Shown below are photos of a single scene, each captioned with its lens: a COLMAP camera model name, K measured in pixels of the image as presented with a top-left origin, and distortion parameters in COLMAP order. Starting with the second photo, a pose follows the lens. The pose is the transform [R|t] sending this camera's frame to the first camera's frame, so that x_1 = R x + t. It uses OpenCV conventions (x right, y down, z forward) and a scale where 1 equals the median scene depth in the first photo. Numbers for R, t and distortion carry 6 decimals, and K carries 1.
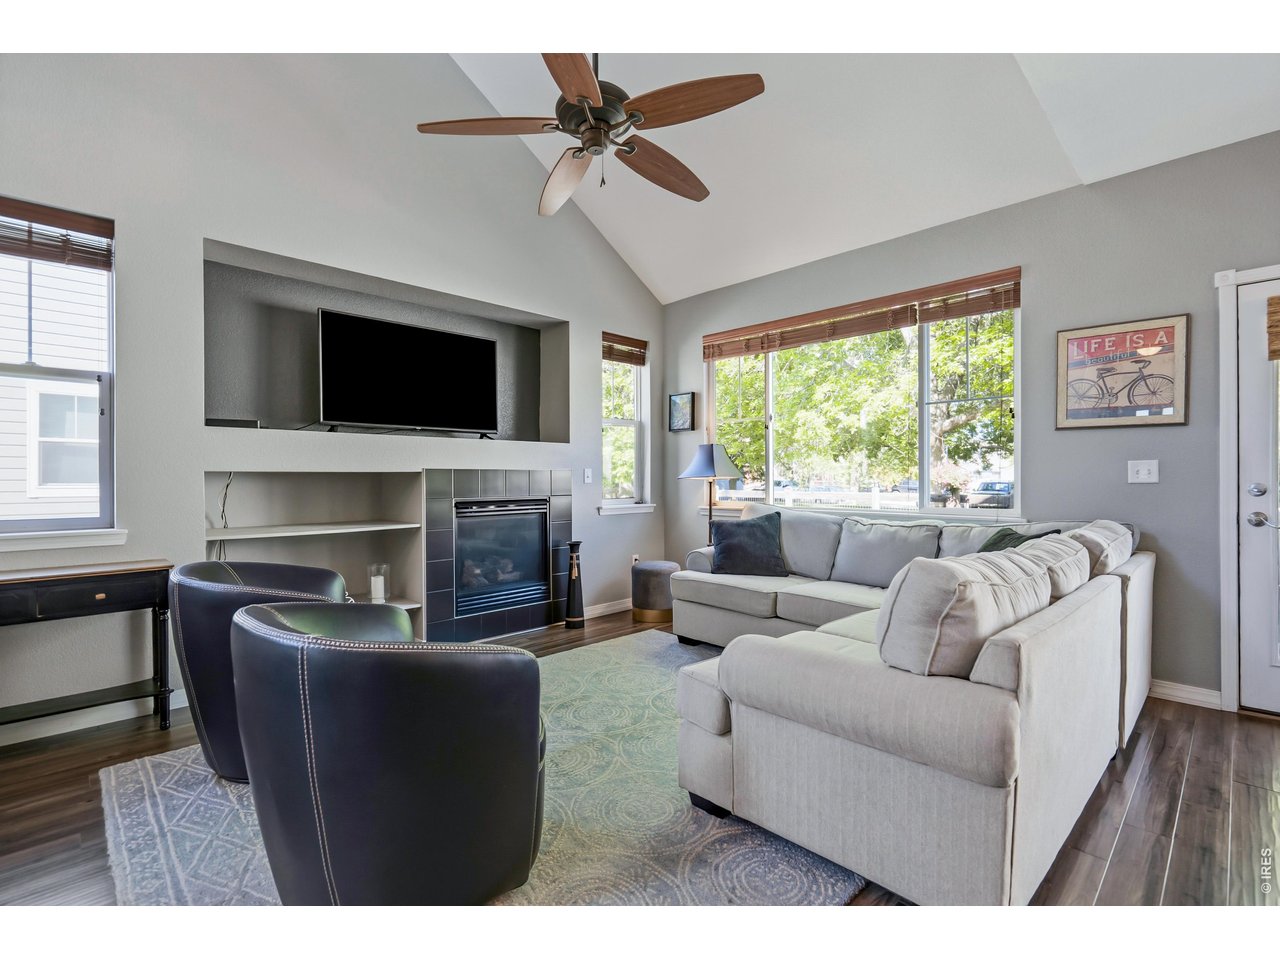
lens RADIAL K [[589.6, 0, 644.5], [0, 589.6, 482.2], [0, 0, 1]] dist [-0.002361, 0.000337]
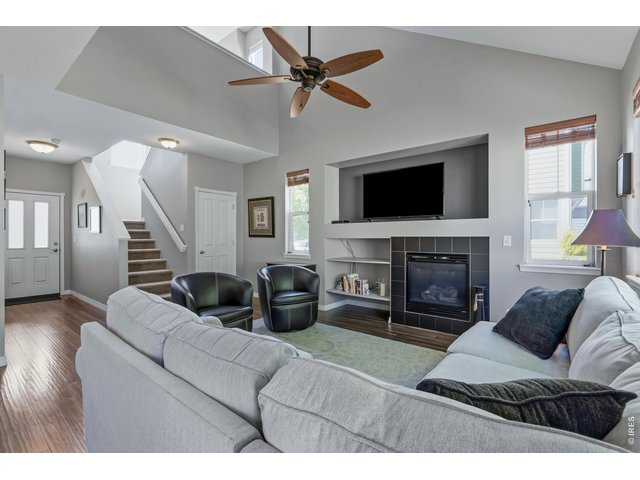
lens RADIAL K [[294.8, 0, 322.3], [0, 294.8, 241.1], [0, 0, 1]] dist [-0.002361, 0.000337]
pose [[0.128212, 0.021706, -0.991509, 0.627745], [-0.004975, 0.999762, 0.021243, -0.027276], [0.991734, 0.002210, 0.128289, 0.596216]]
